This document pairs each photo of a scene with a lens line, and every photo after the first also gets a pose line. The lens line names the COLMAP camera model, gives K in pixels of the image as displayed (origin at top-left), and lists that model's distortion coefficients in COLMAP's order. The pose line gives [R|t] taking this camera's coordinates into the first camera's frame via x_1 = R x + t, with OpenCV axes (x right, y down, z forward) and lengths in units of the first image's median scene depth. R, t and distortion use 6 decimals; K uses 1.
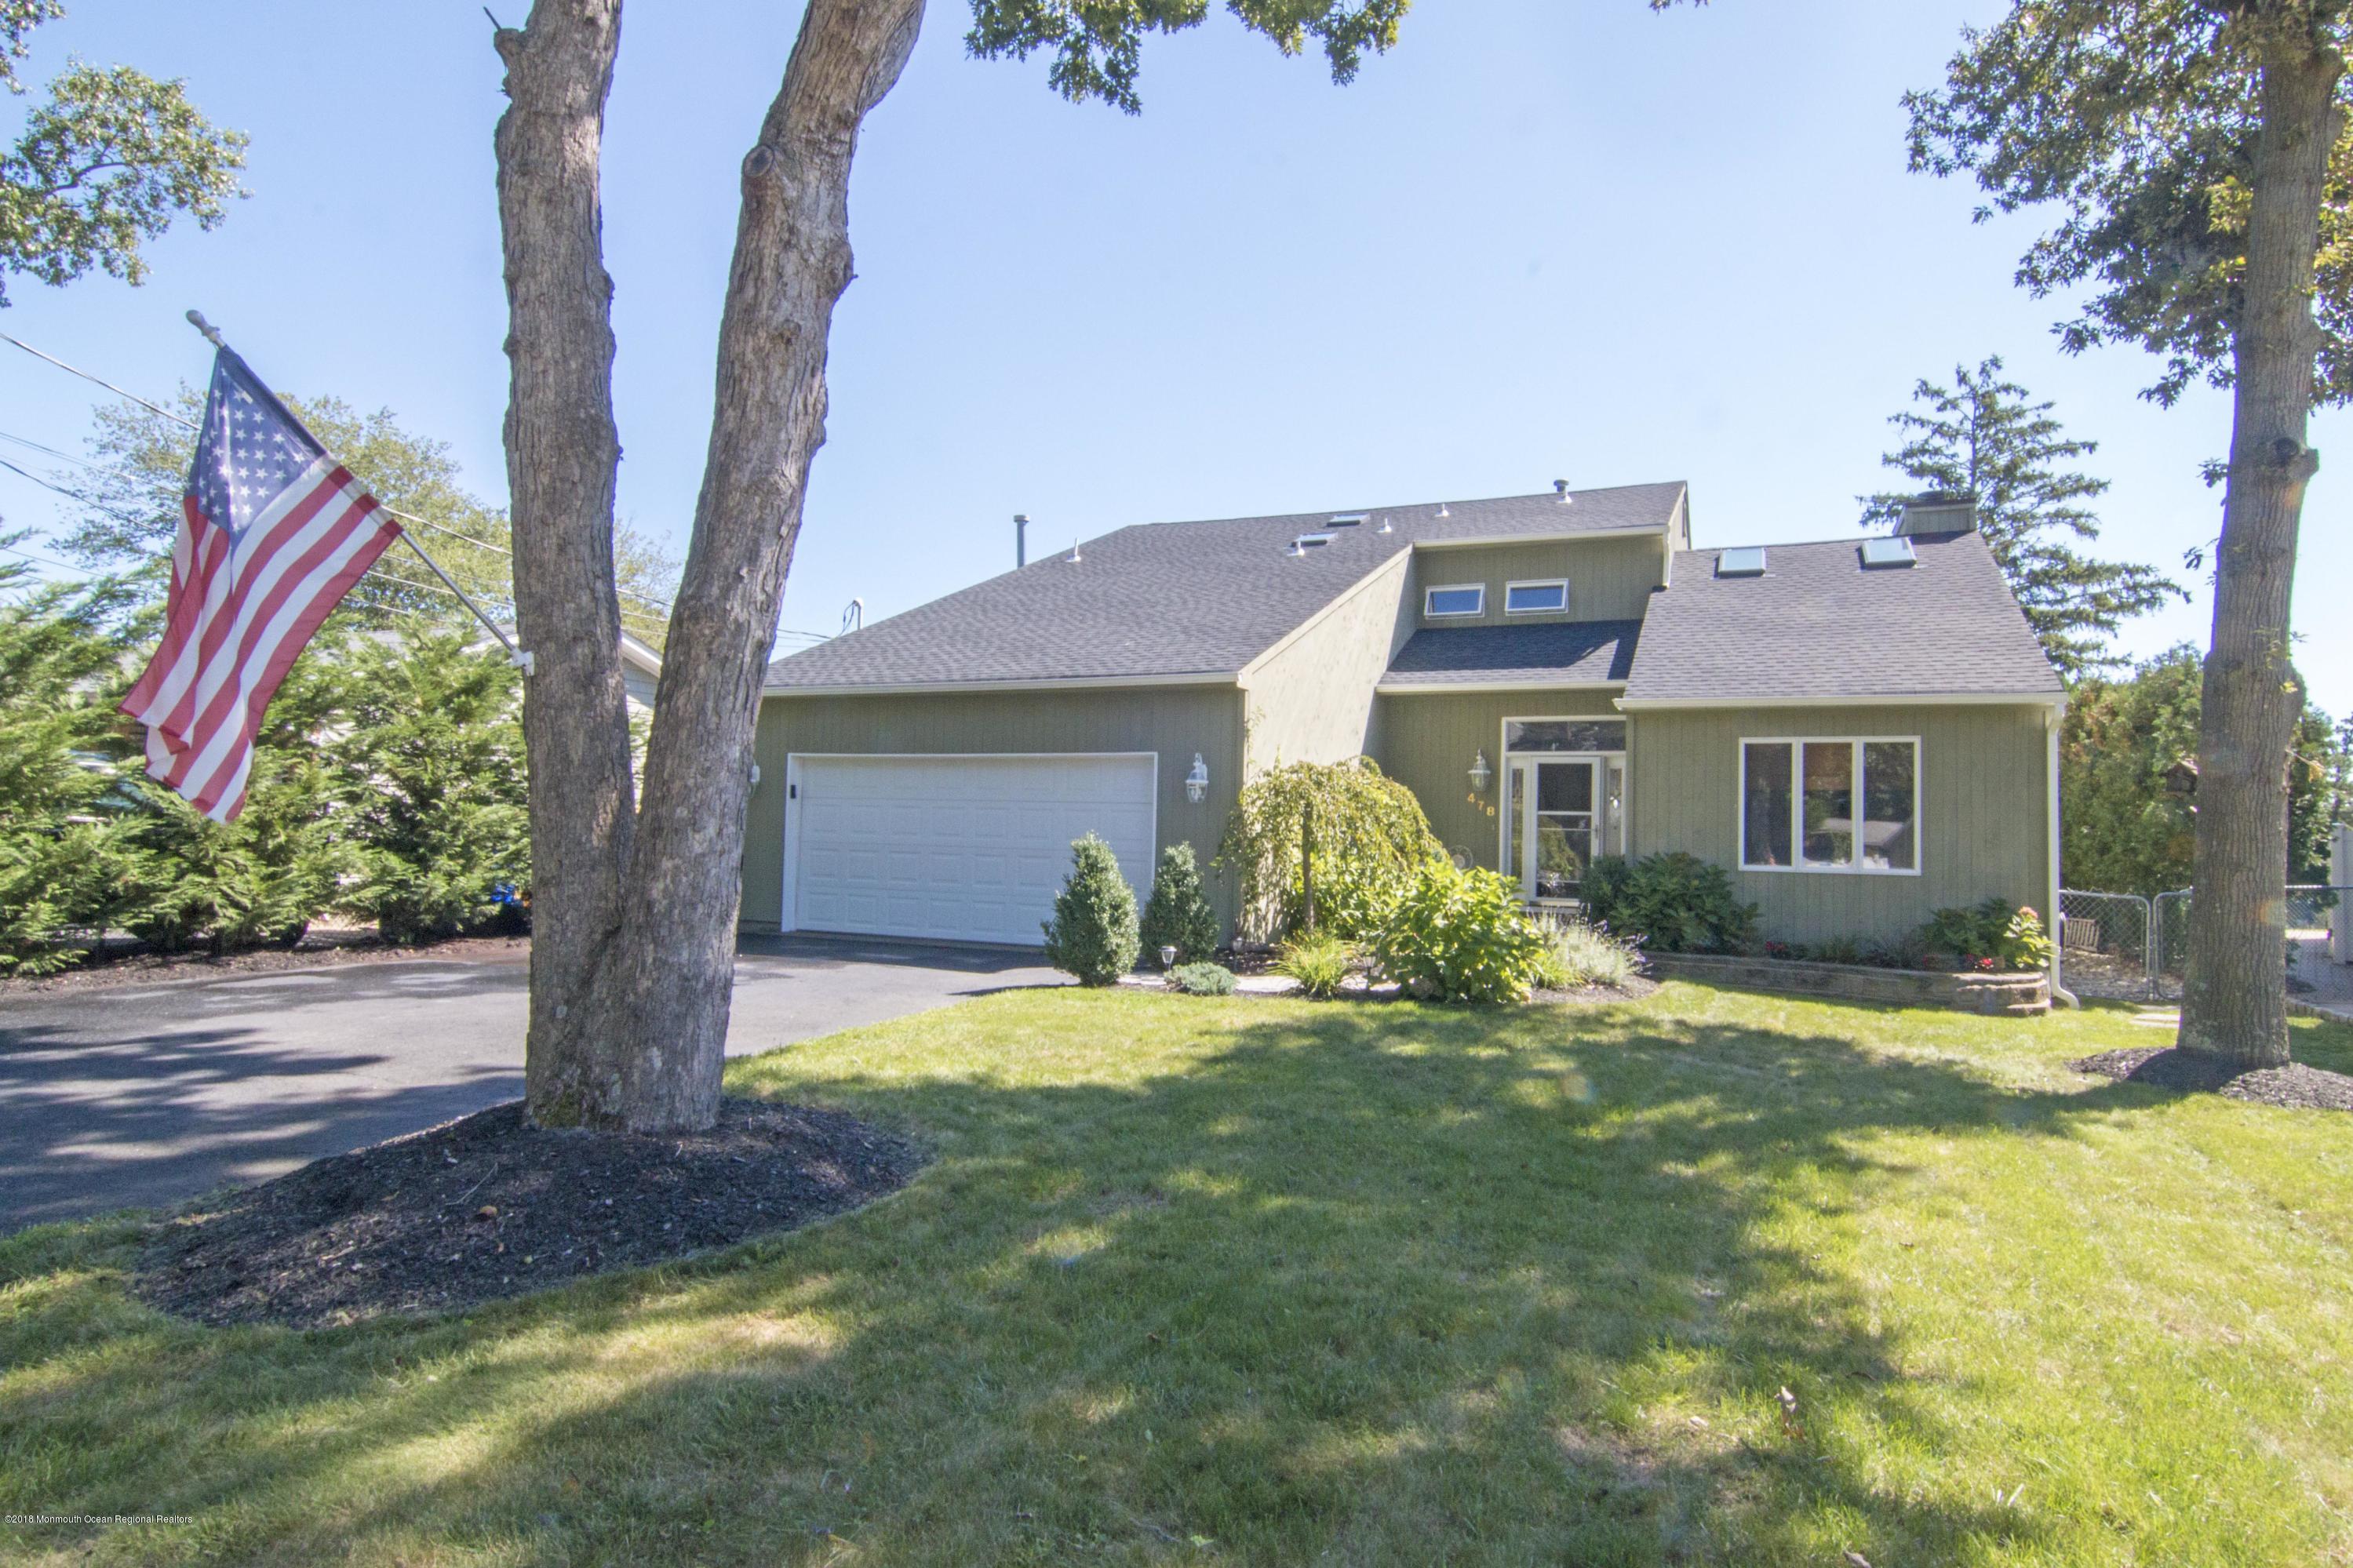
lens RADIAL K [[1272.3, 0, 1176.5], [0, 1272.3, 784.0], [0, 0, 1]] dist [0.002054, -0.000922]
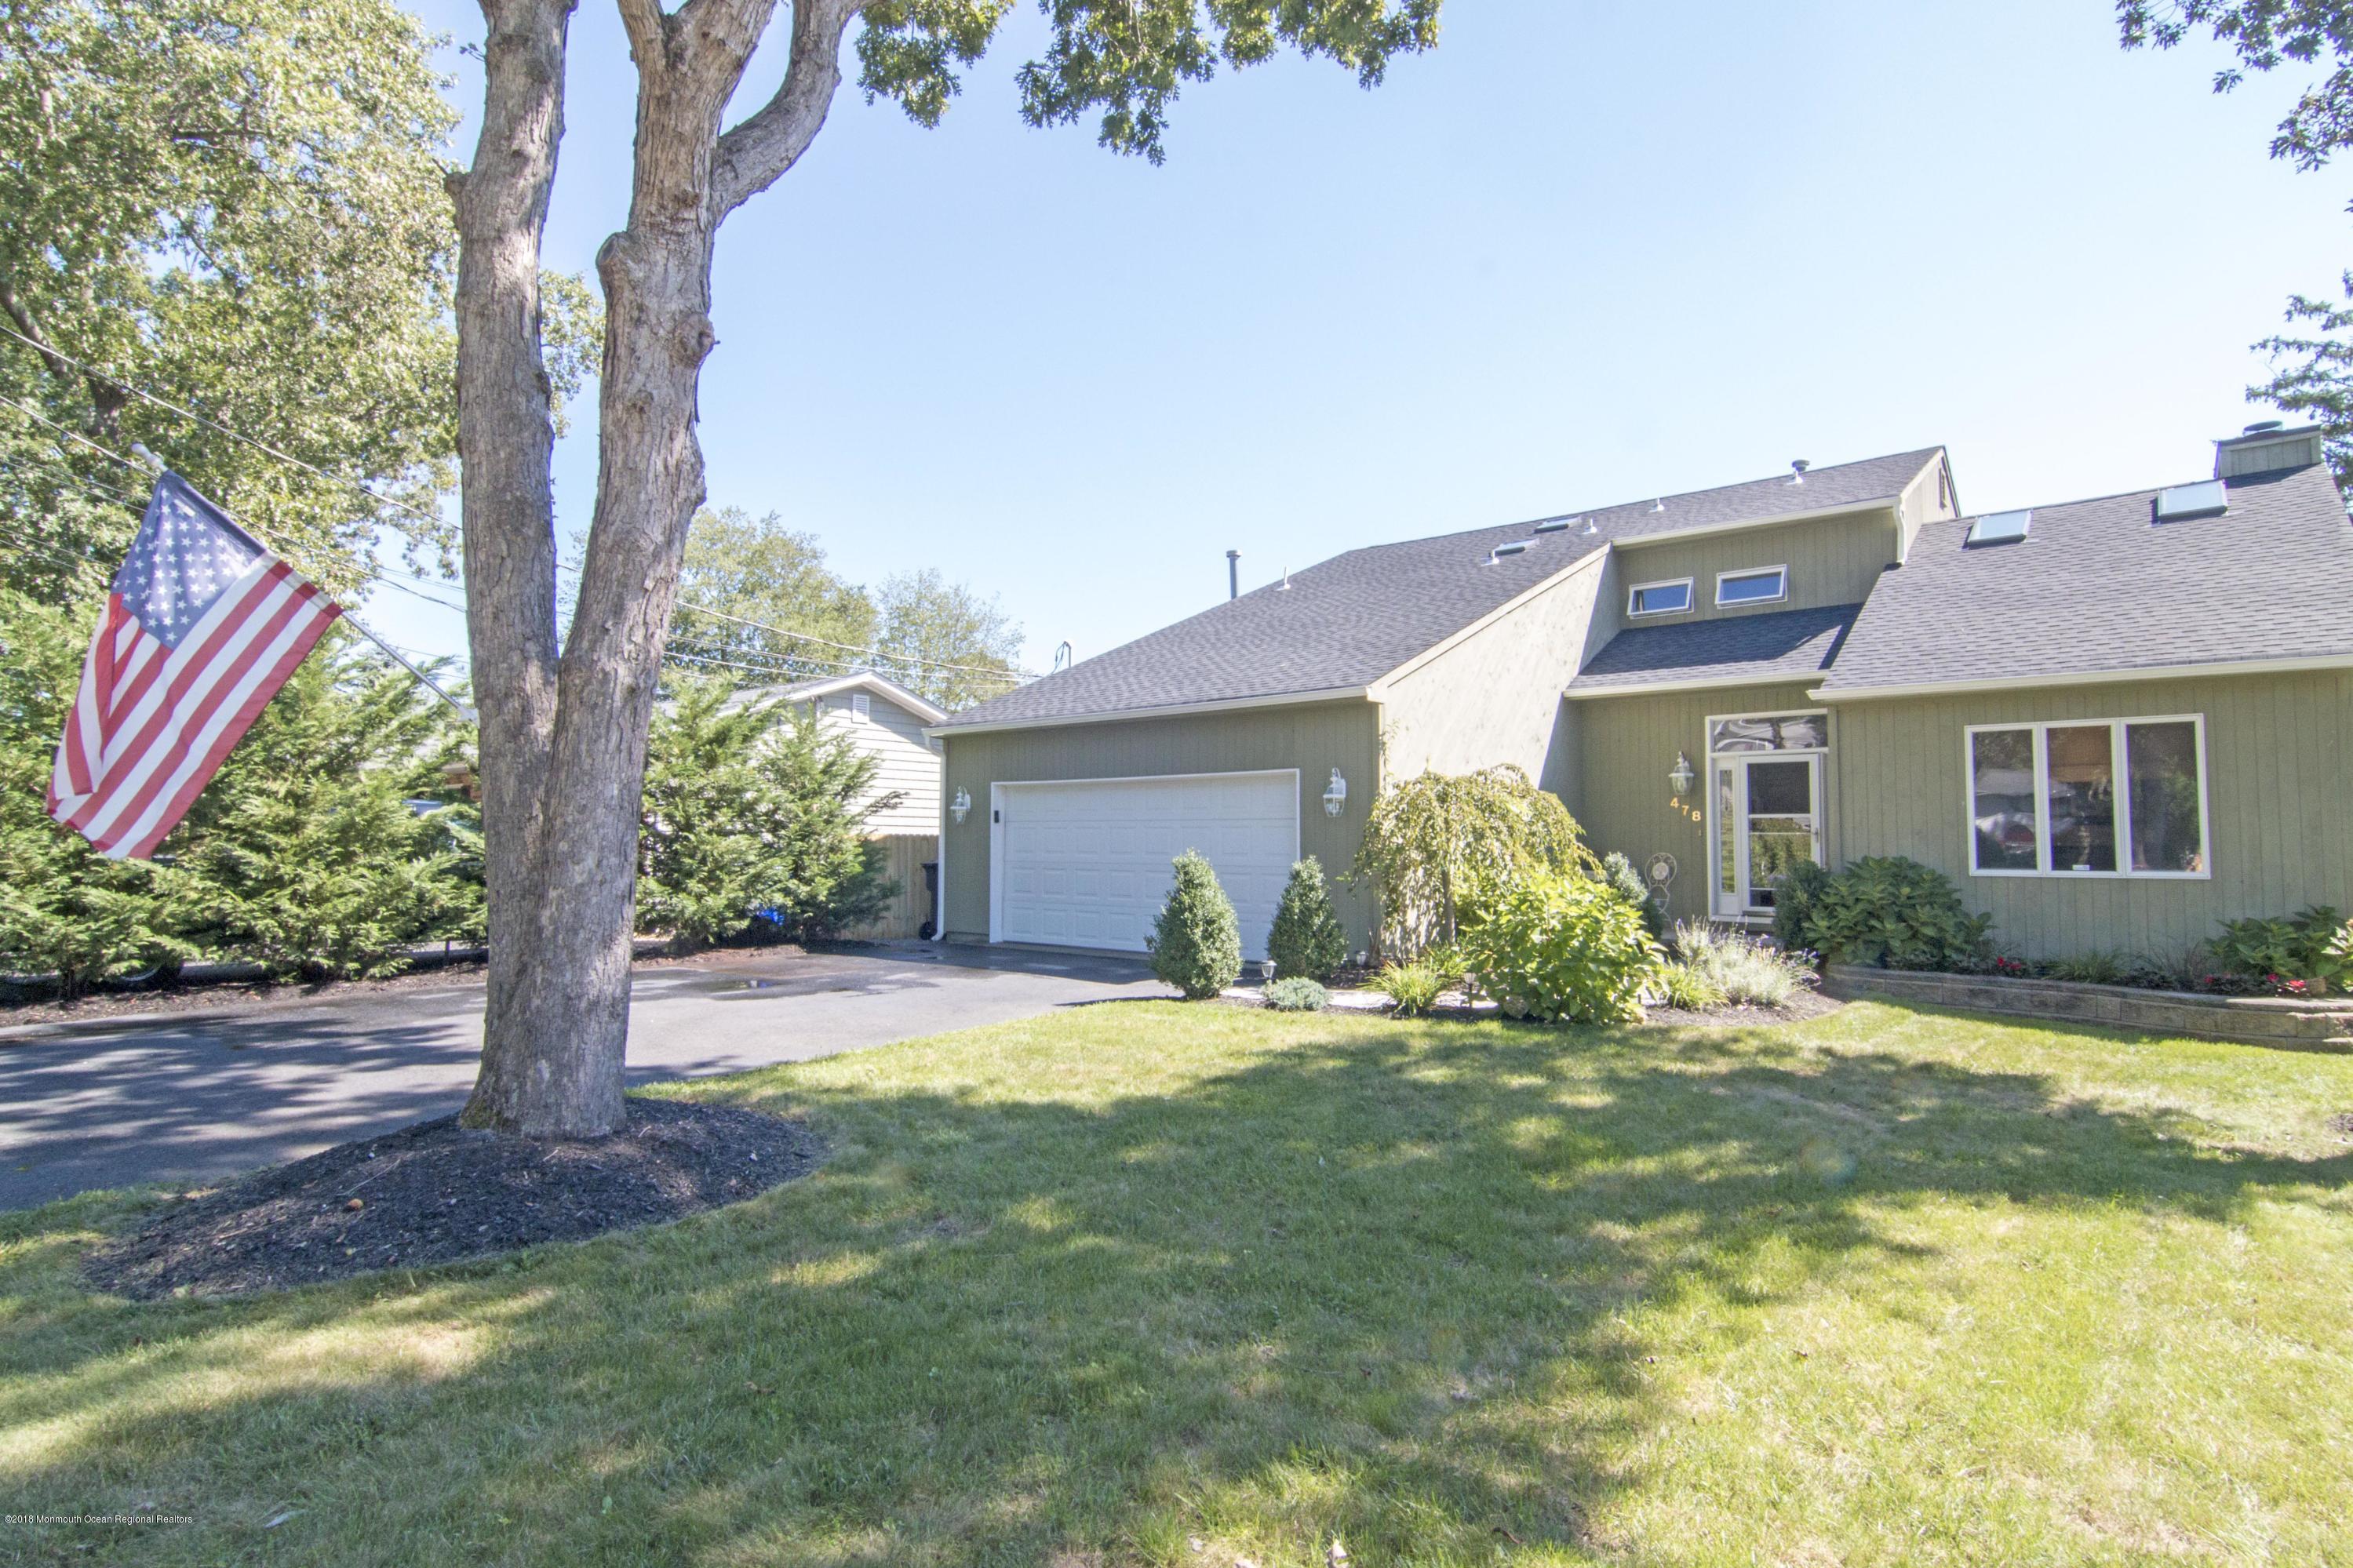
lens RADIAL K [[1175.4, 0, 1176.5], [0, 1175.4, 784.0], [0, 0, 1]] dist [0.000891, 0.000591]
pose [[0.958995, -0.036048, -0.281121, 0.188658], [0.032188, 0.999314, -0.018339, 0.001805], [0.281589, 0.008539, 0.959497, 0.079250]]
